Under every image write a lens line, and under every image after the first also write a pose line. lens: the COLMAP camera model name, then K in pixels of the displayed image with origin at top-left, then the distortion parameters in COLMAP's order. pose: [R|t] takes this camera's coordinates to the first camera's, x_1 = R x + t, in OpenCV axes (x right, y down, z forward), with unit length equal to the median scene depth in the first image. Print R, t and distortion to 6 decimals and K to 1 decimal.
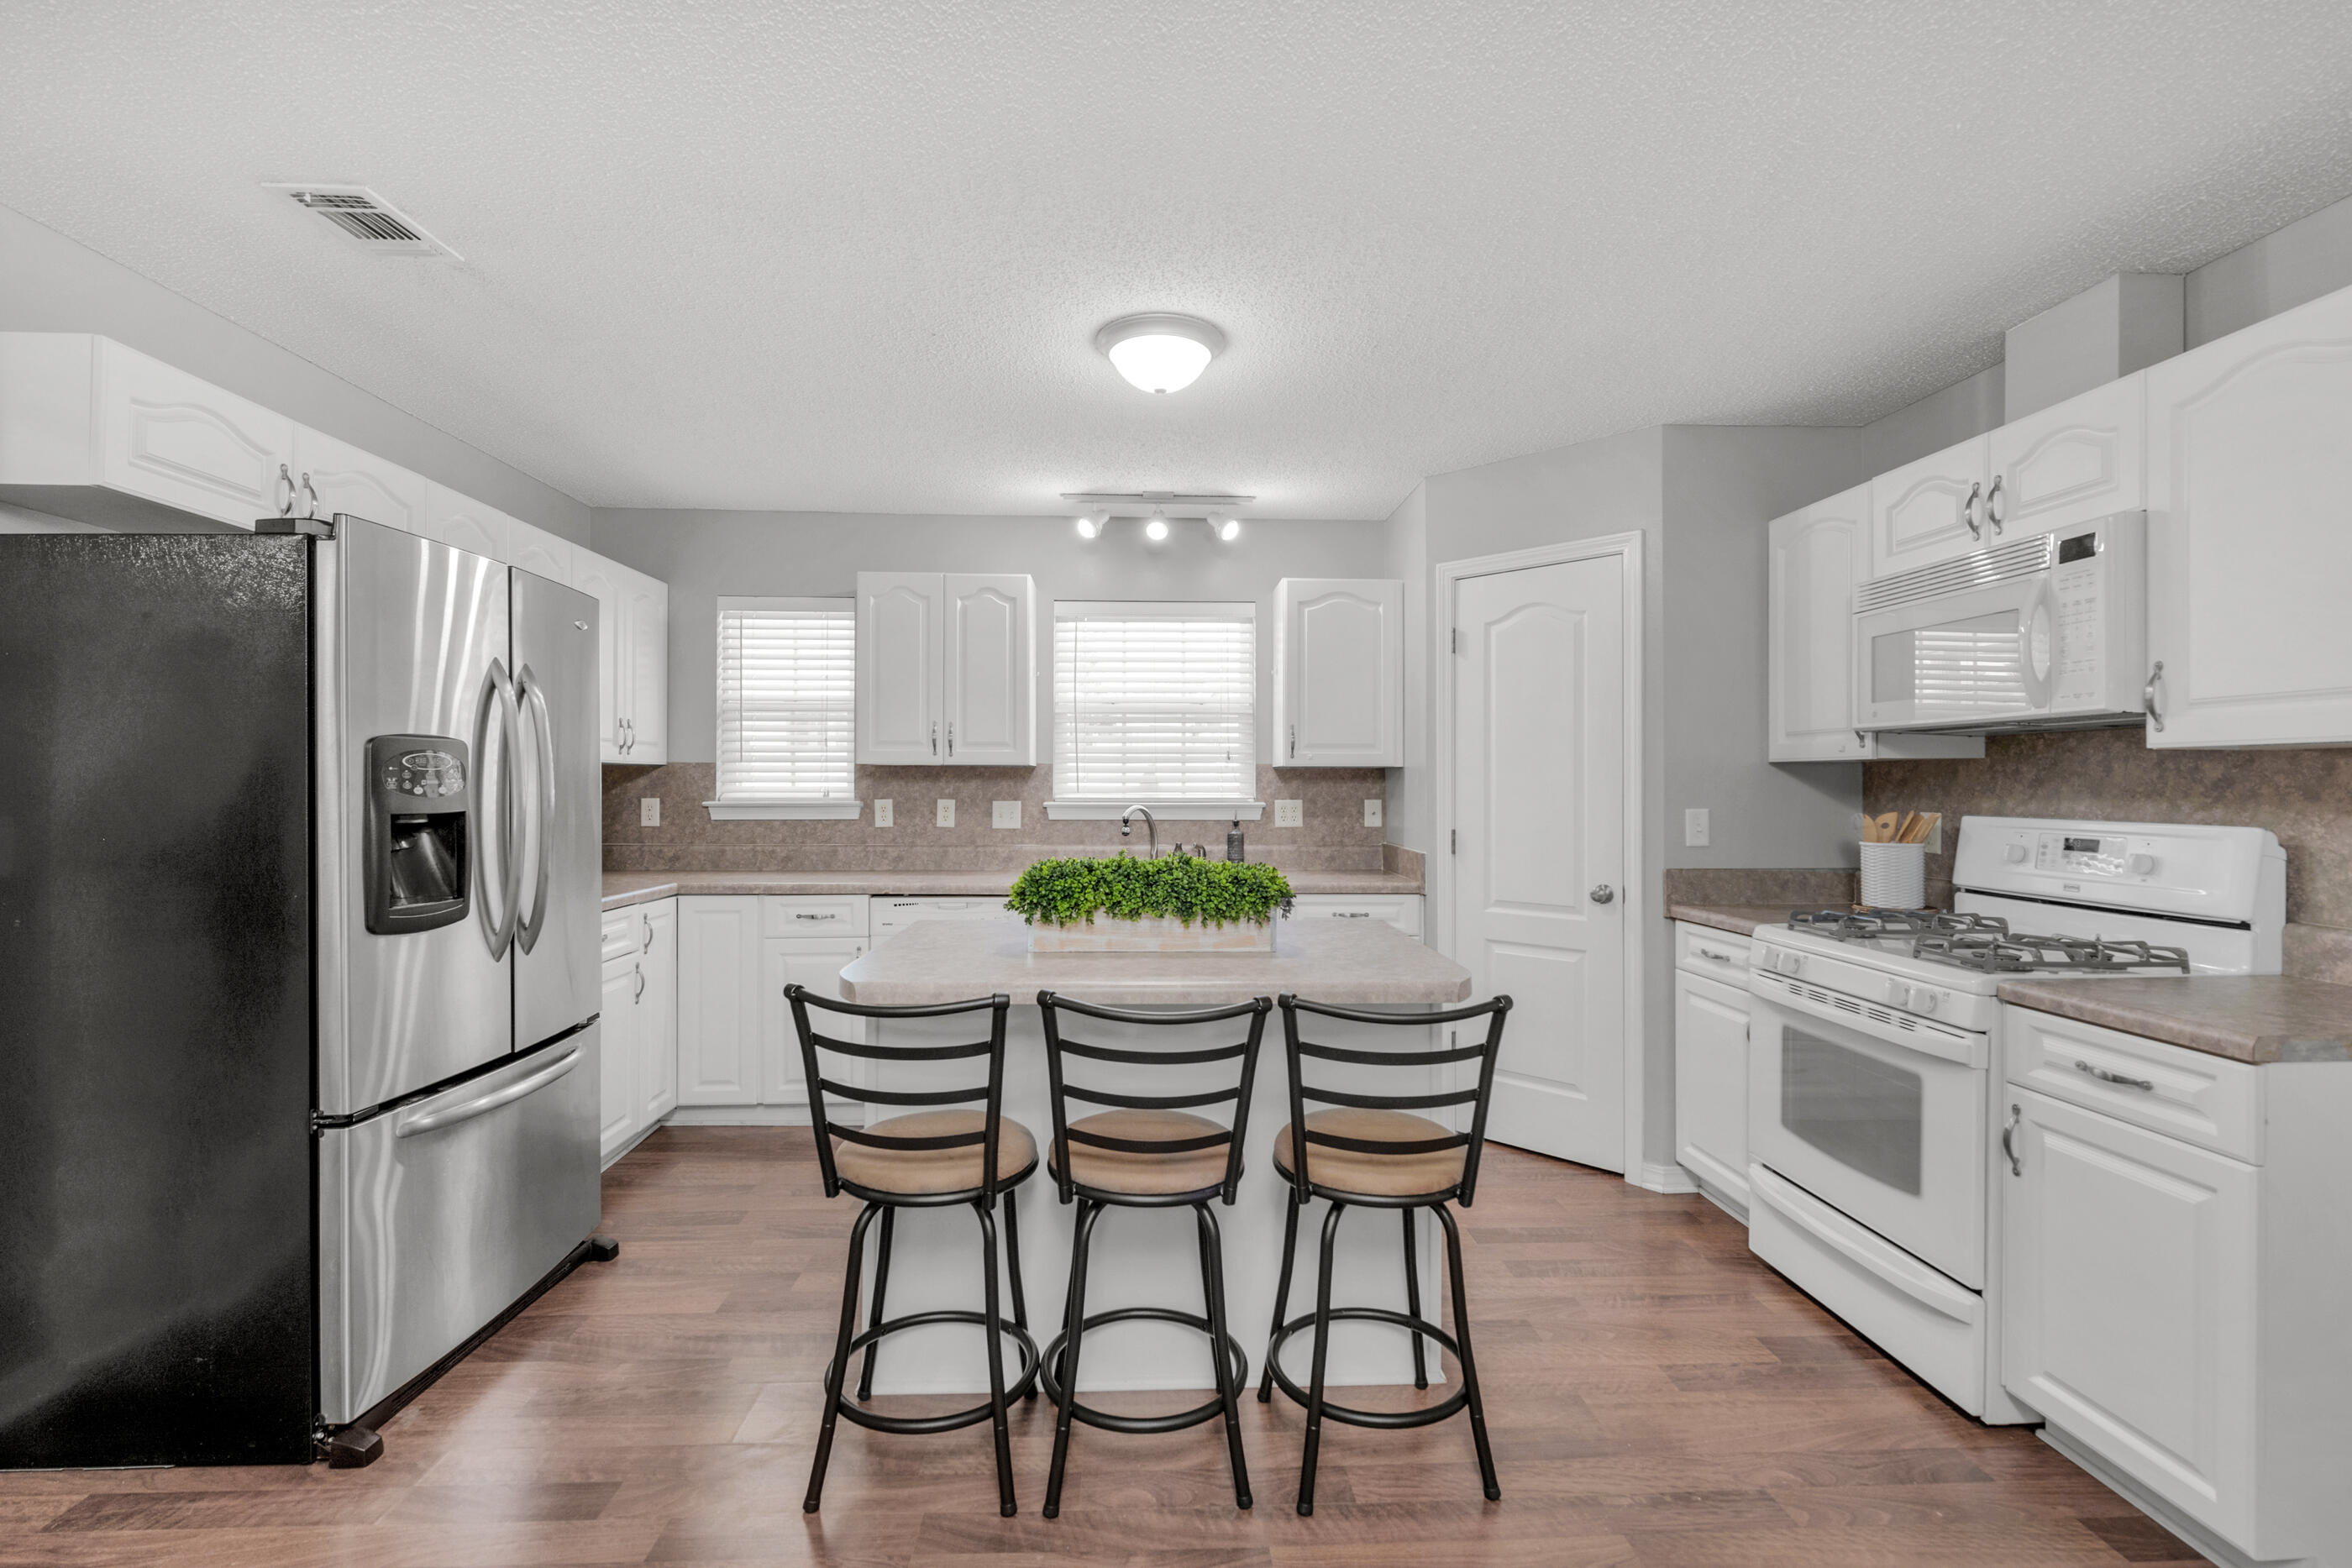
lens RADIAL K [[1035.5, 0, 1189.0], [0, 1035.5, 780.1], [0, 0, 1]] dist [0.025746, -0.014848]
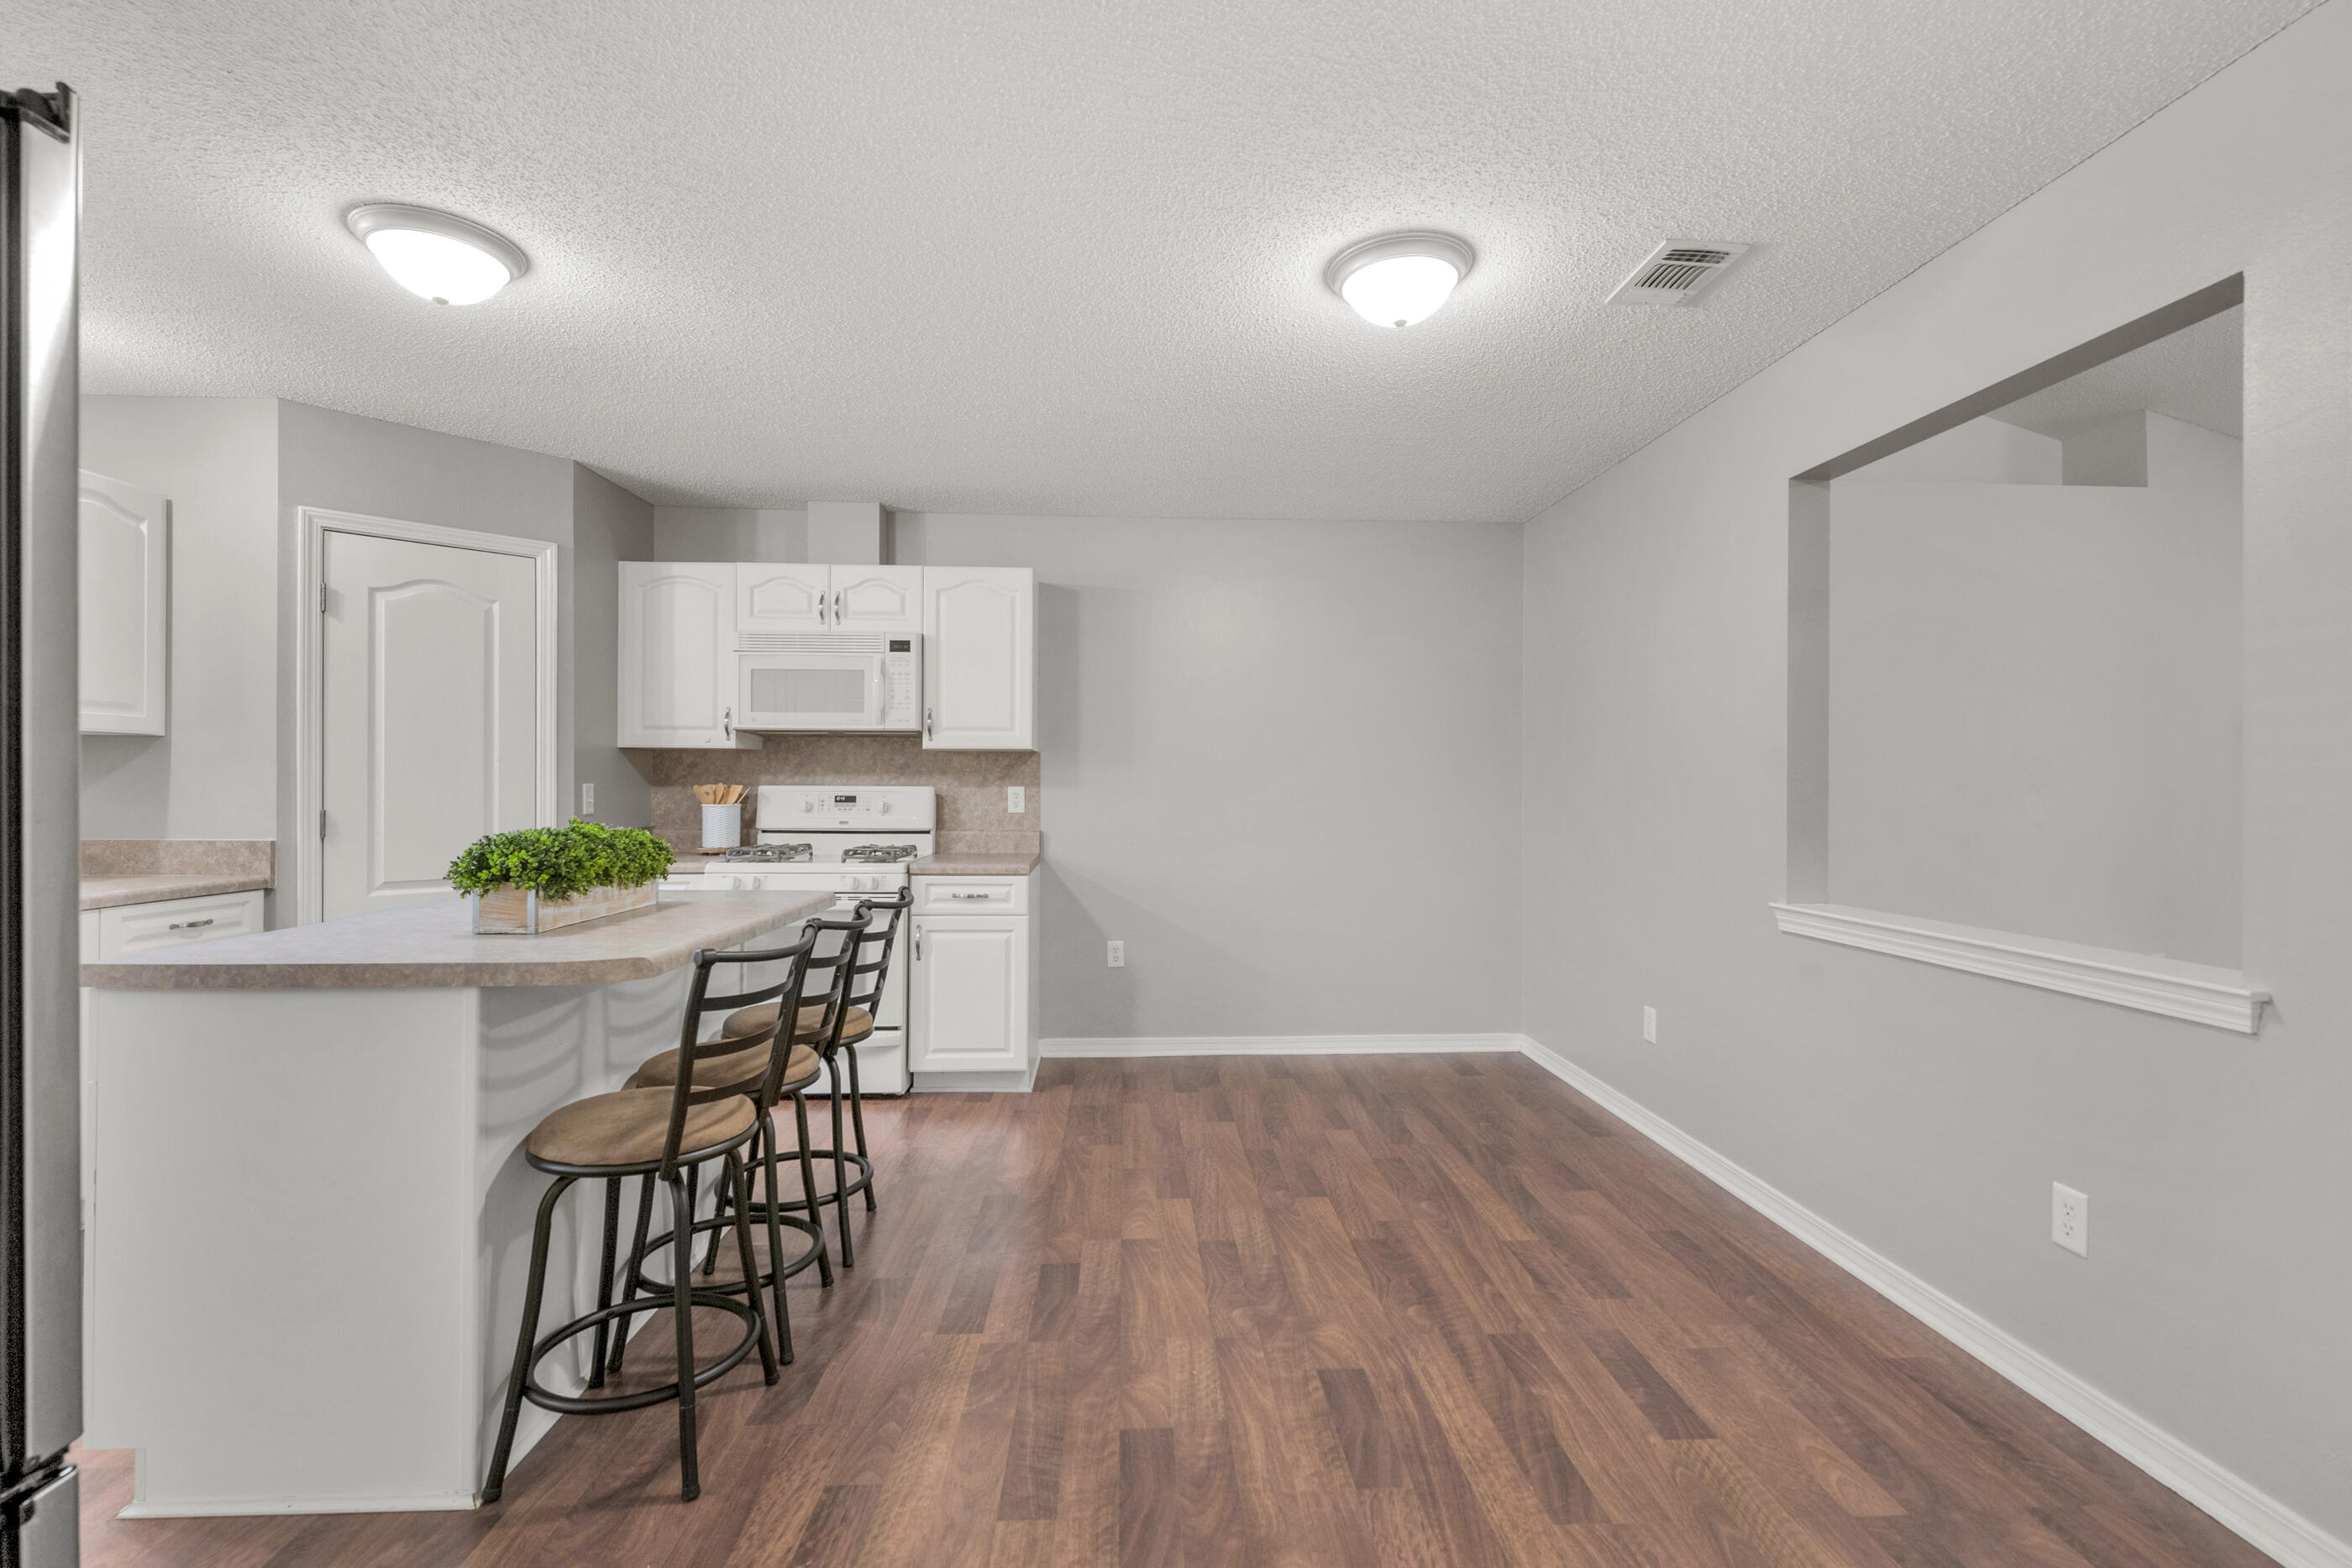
lens RADIAL K [[1025.8, 0, 1164.5], [0, 1025.8, 796.3], [0, 0, 1]] dist [-0.006751, -0.000332]
pose [[0.008627, -0.012768, 0.999881, -0.704818], [-0.006802, 0.999895, 0.012827, 0.022699], [-0.999940, -0.006911, 0.008539, 0.309148]]
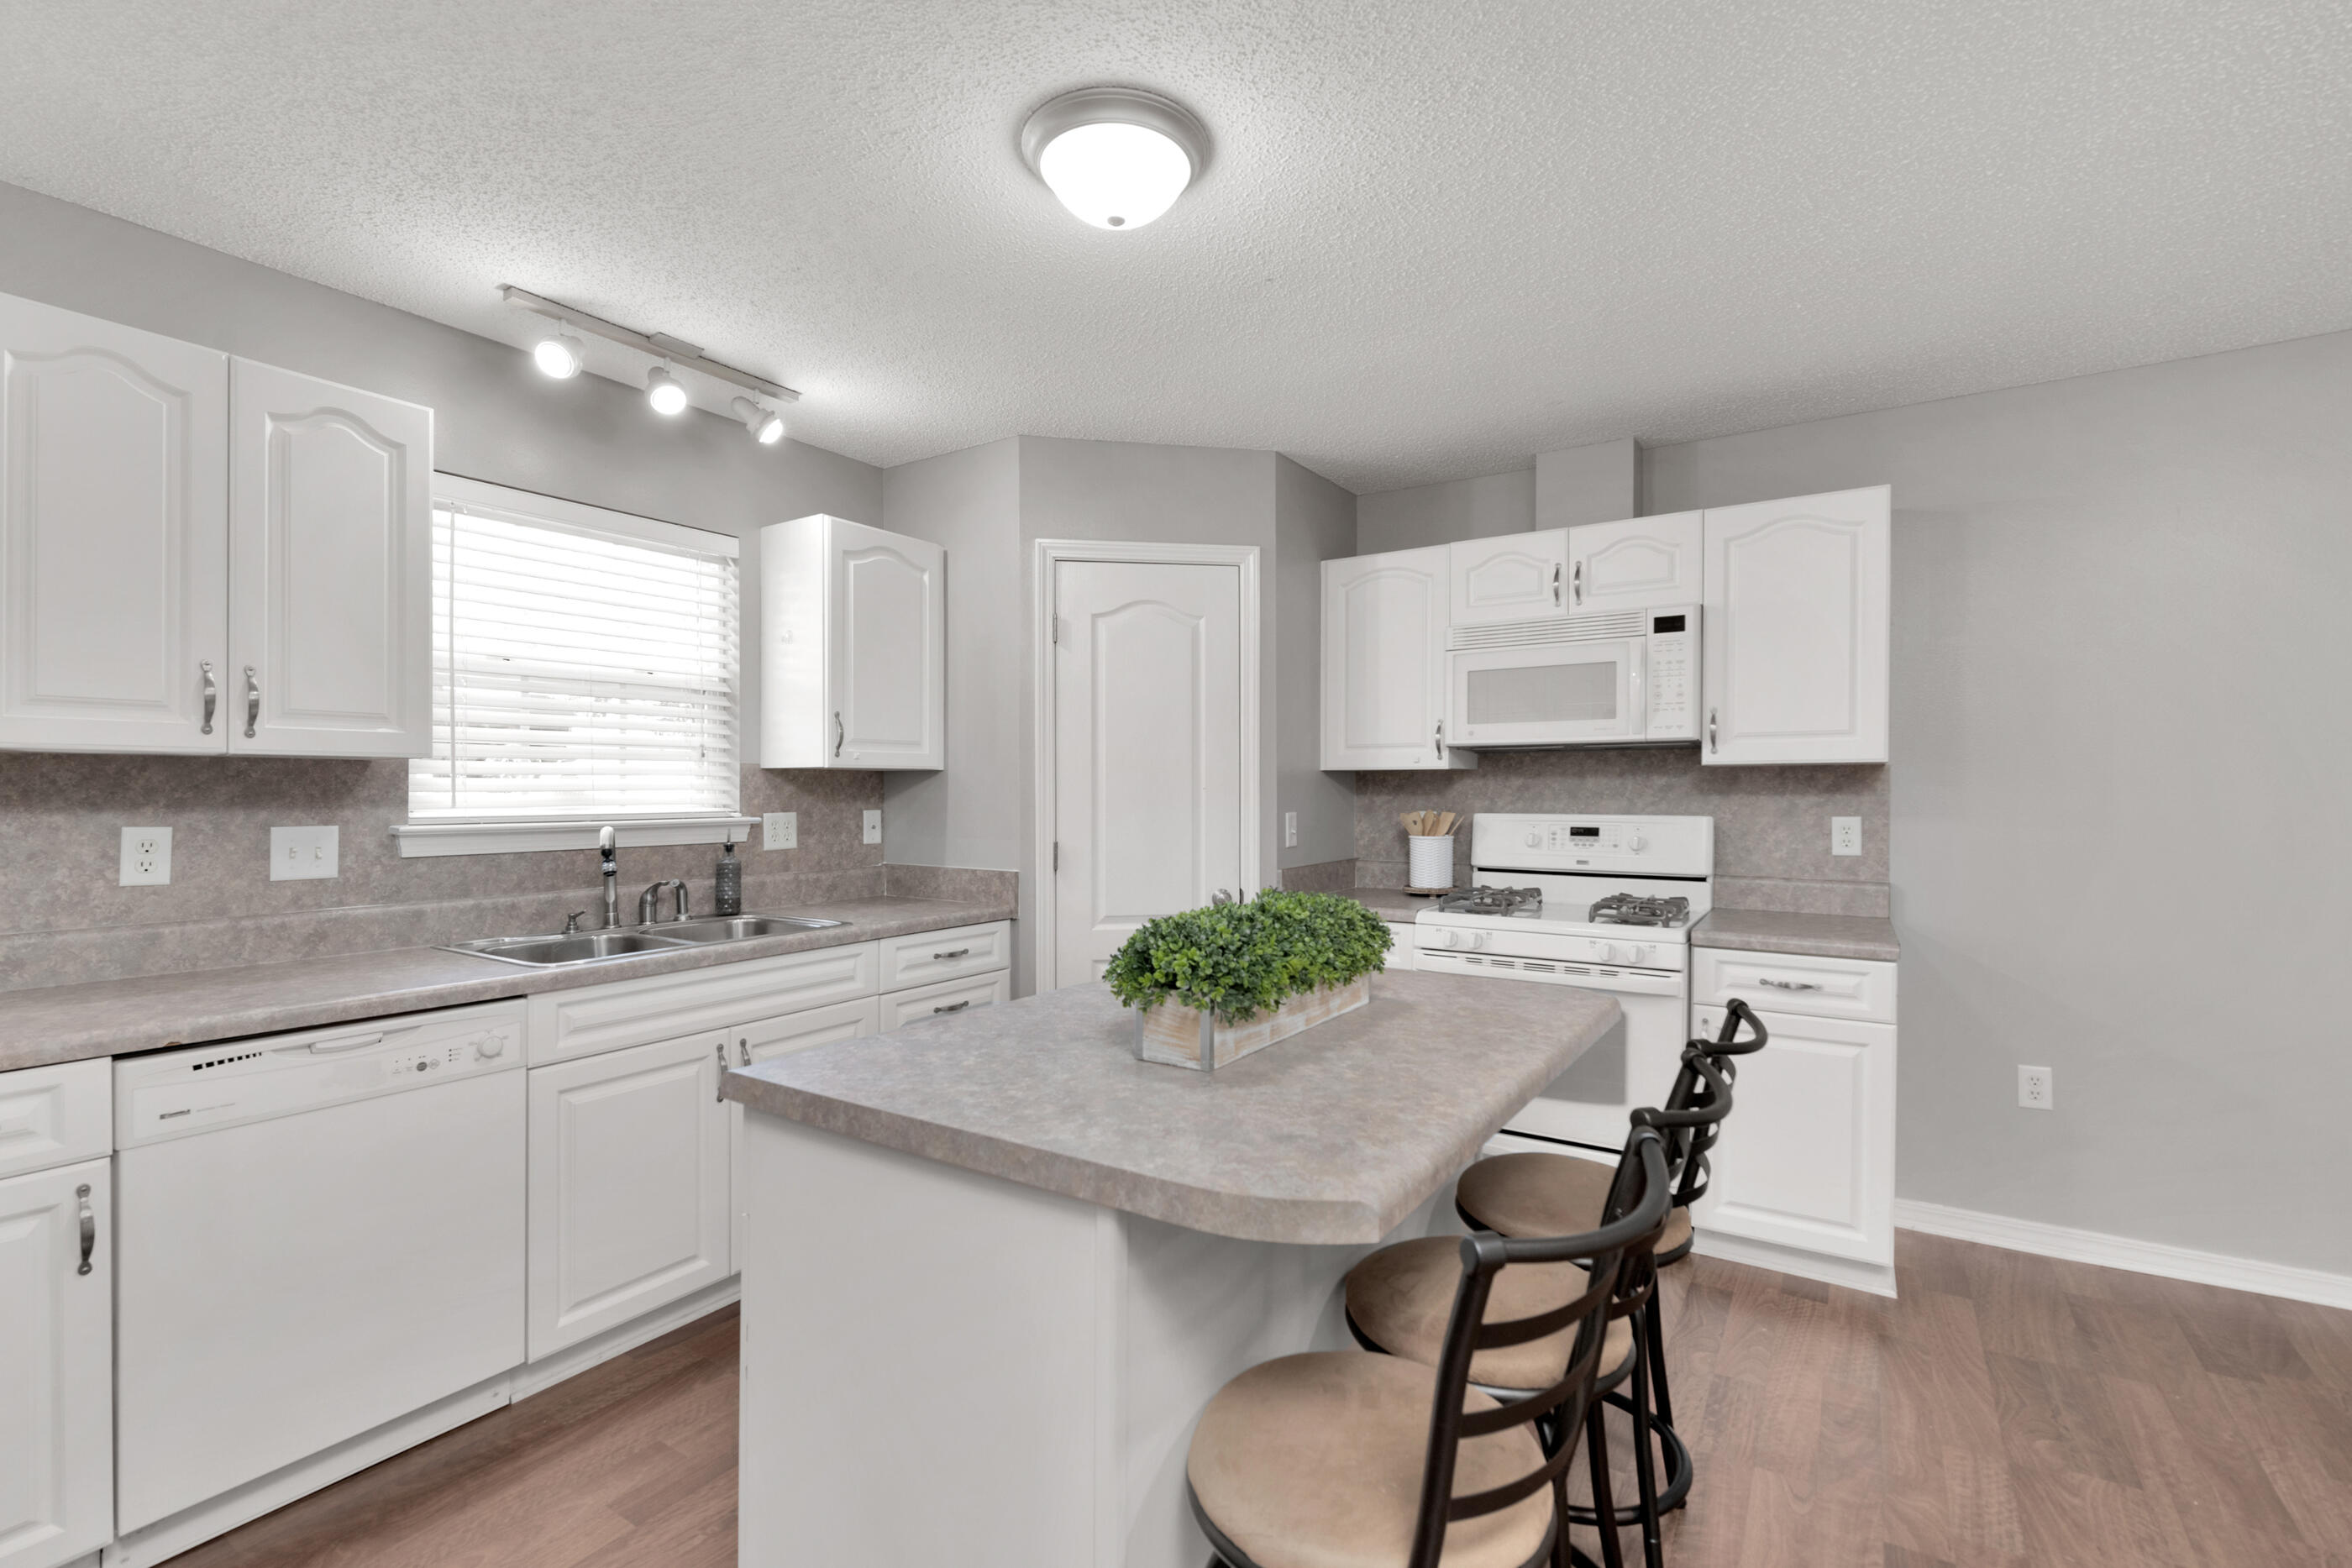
lens RADIAL K [[1022.3, 0, 1178.4], [0, 1022.3, 781.5], [0, 0, 1]] dist [-0.005174, -0.000562]
pose [[0.596143, 0.003335, 0.802871, -0.434626], [0.000307, 0.999990, -0.004382, 0.000038], [-0.802878, 0.002859, 0.596136, 0.454858]]
